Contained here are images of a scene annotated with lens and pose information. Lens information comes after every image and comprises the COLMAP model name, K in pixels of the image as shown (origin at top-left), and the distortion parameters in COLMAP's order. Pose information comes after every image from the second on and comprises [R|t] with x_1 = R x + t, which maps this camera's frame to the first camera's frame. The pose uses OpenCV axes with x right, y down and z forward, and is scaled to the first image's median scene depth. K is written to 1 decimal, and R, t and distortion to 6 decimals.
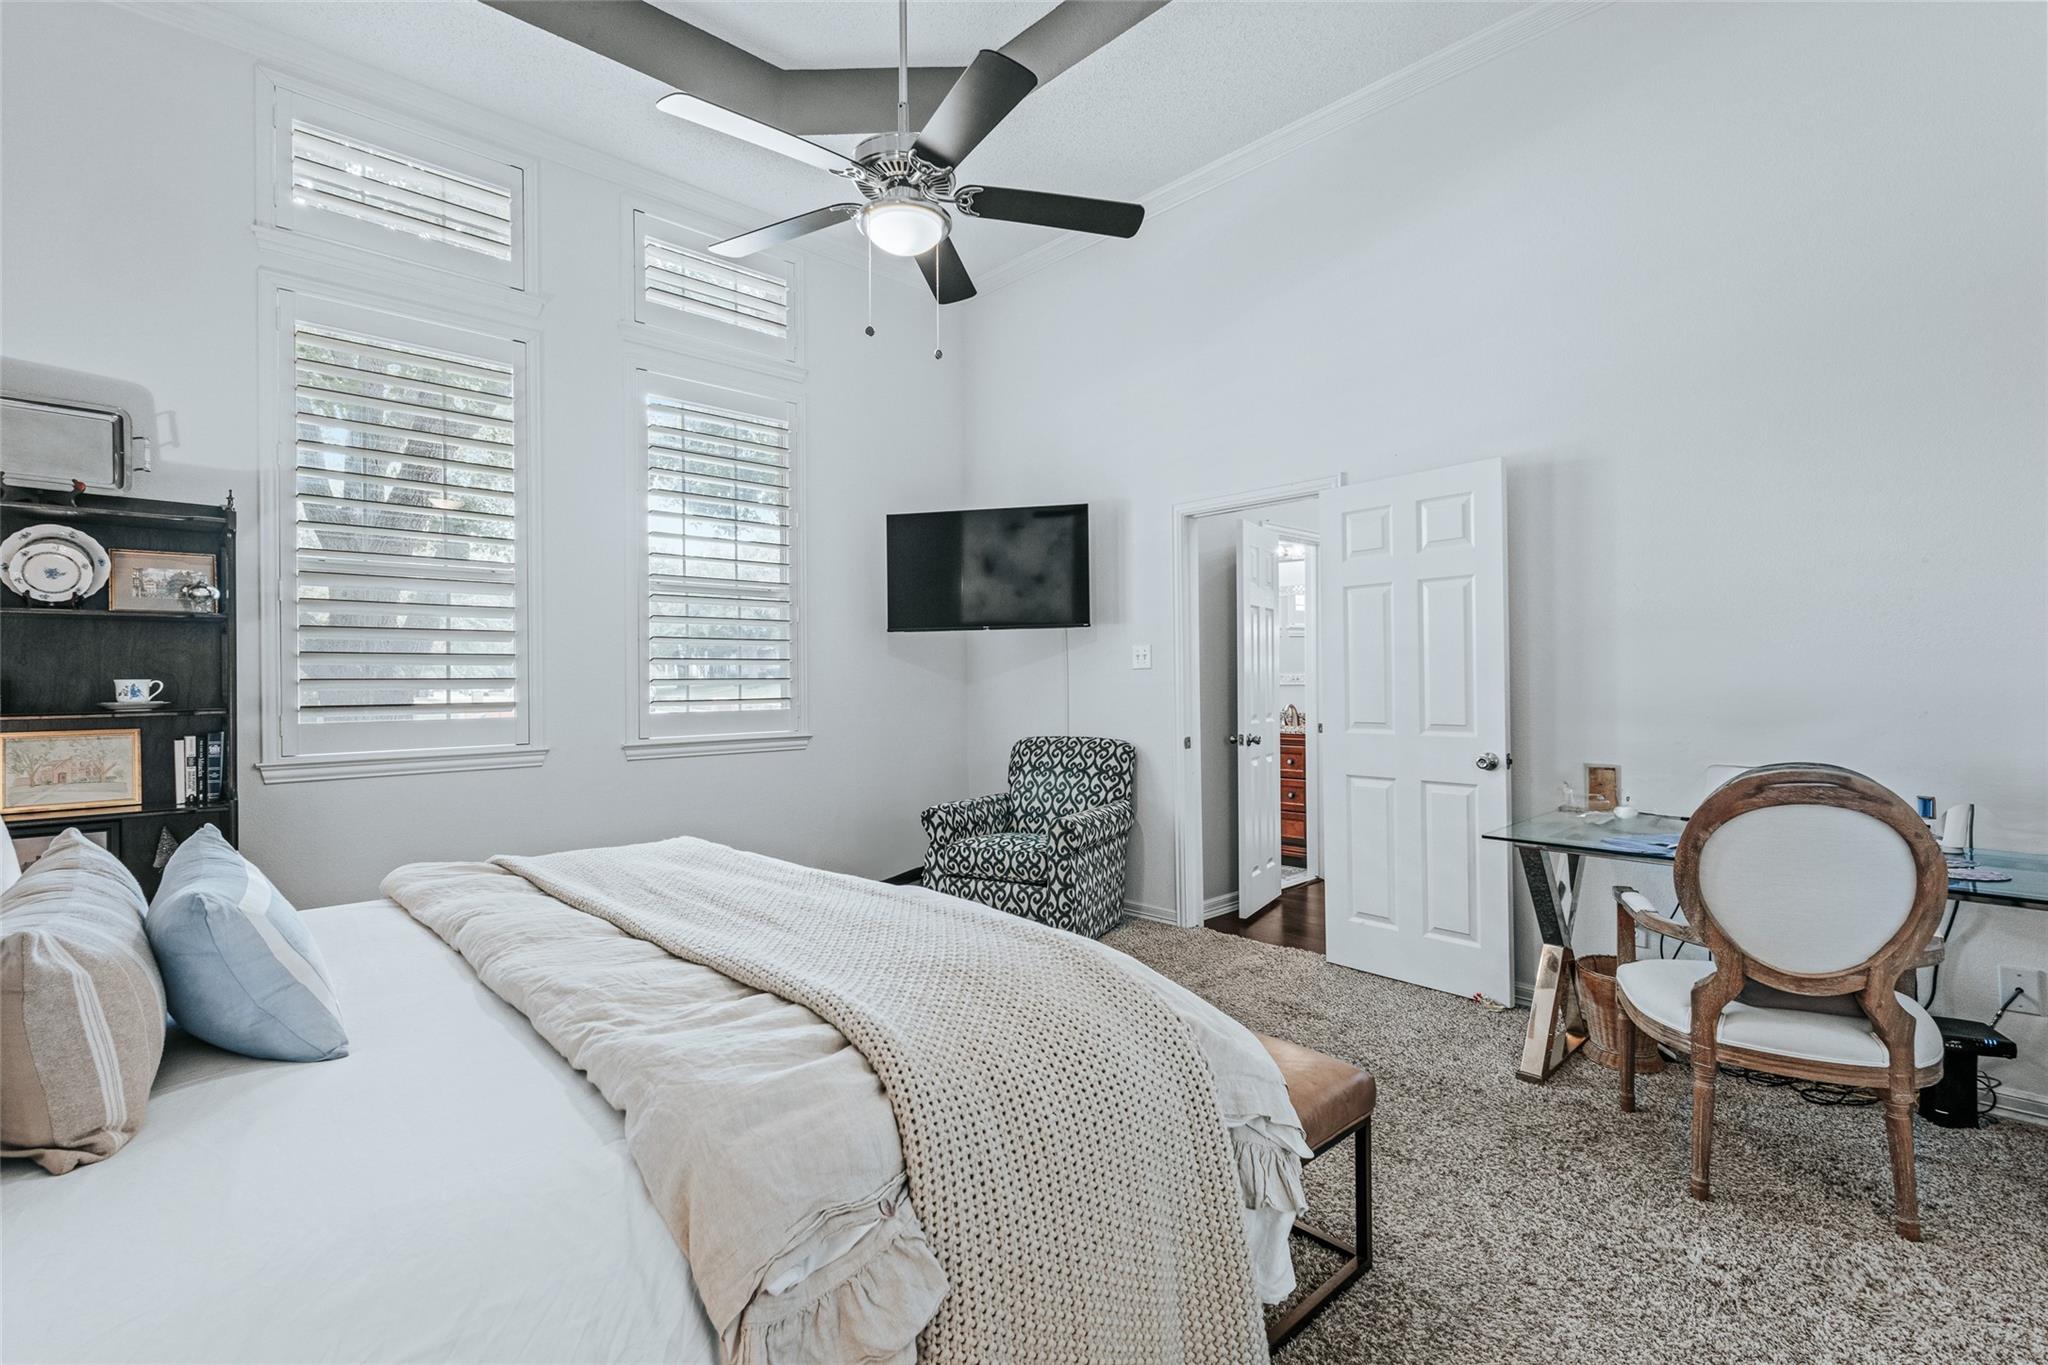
lens RADIAL K [[930.7, 0, 1019.5], [0, 930.7, 676.4], [0, 0, 1]] dist [0.000761, 0.000297]
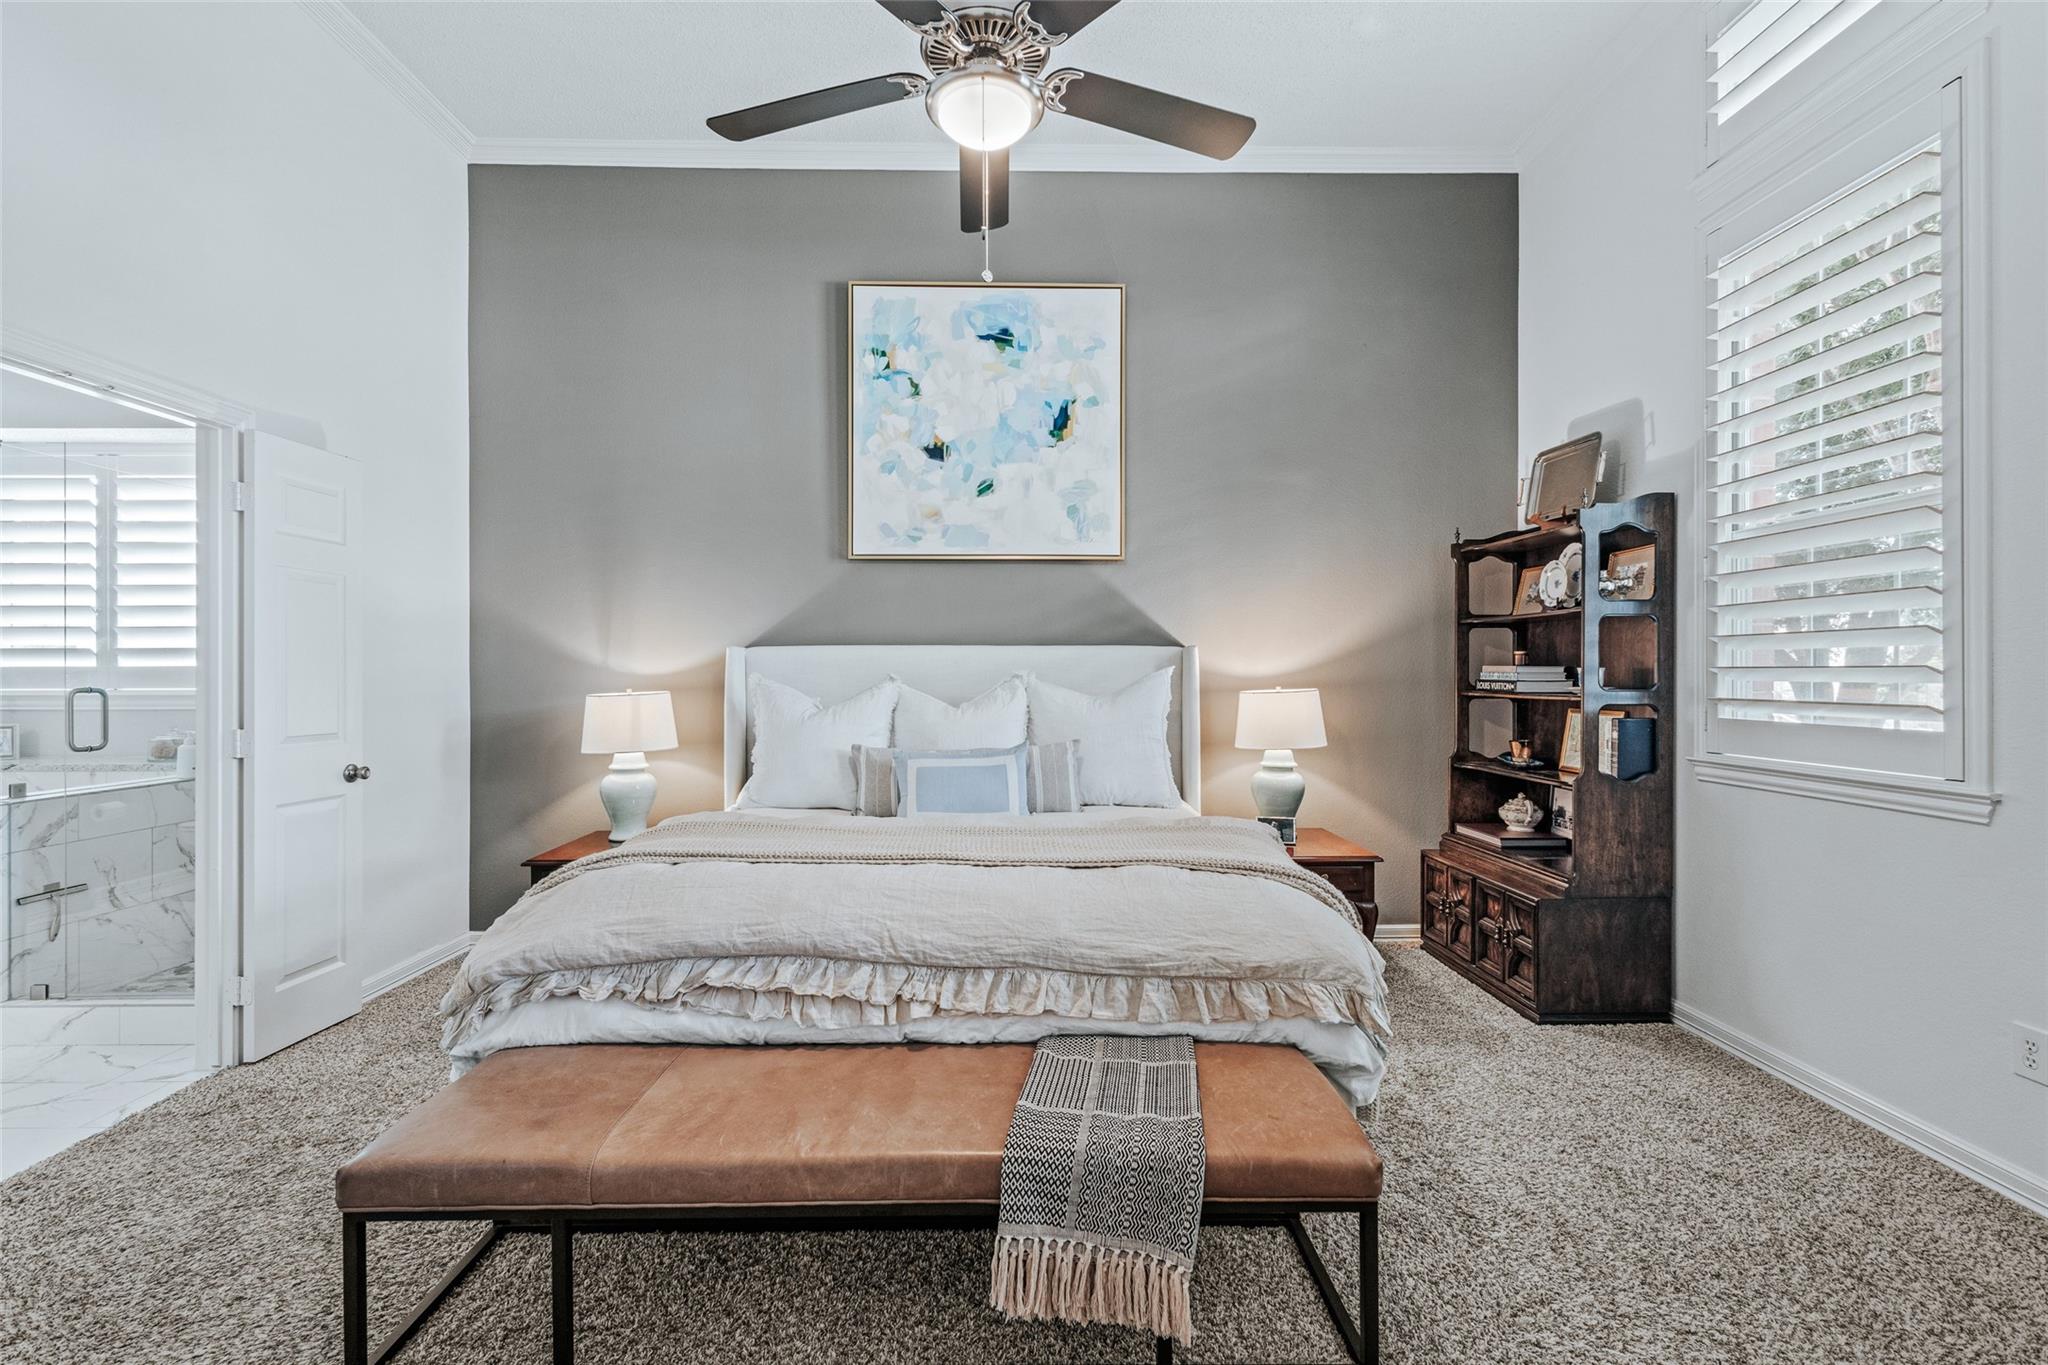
lens RADIAL K [[927.5, 0, 1024.6], [0, 927.5, 670.0], [0, 0, 1]] dist [-0.001466, -0.000128]
pose [[-0.681994, 0.003082, -0.731352, 0.364008], [0.007470, 0.999968, -0.002752, 0.004179], [0.731320, -0.007340, -0.681995, 1.277541]]
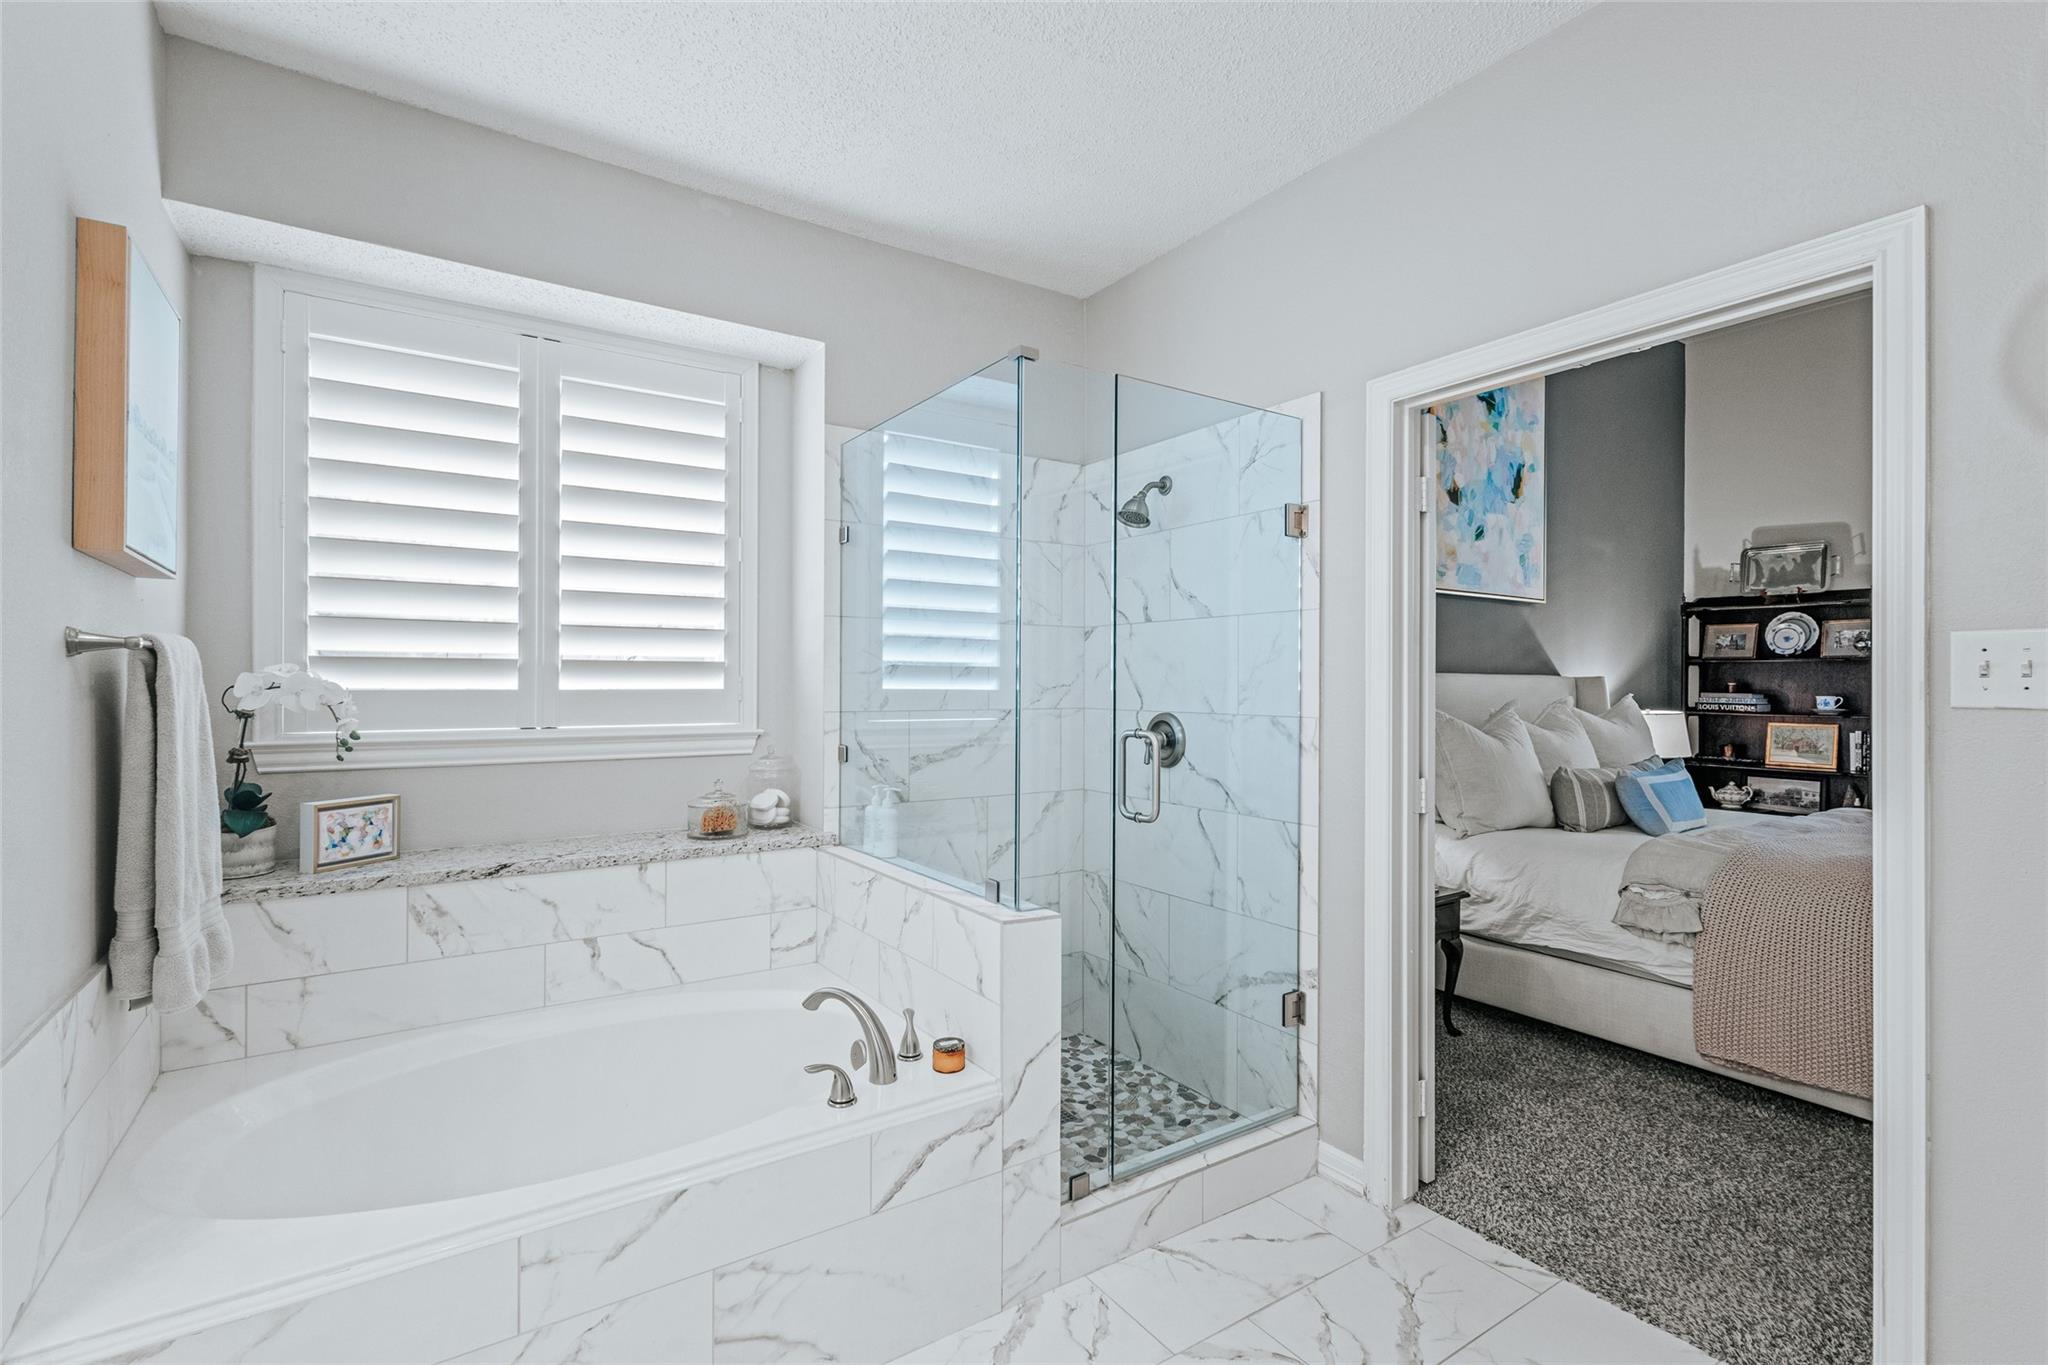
lens RADIAL K [[930.7, 0, 1019.5], [0, 930.7, 676.4], [0, 0, 1]] dist [0.000761, 0.000297]
pose [[-0.189929, -0.001692, -0.981796, 1.058537], [-0.001959, 0.999997, -0.001345, -0.028477], [0.981796, 0.001668, -0.189932, -0.157588]]
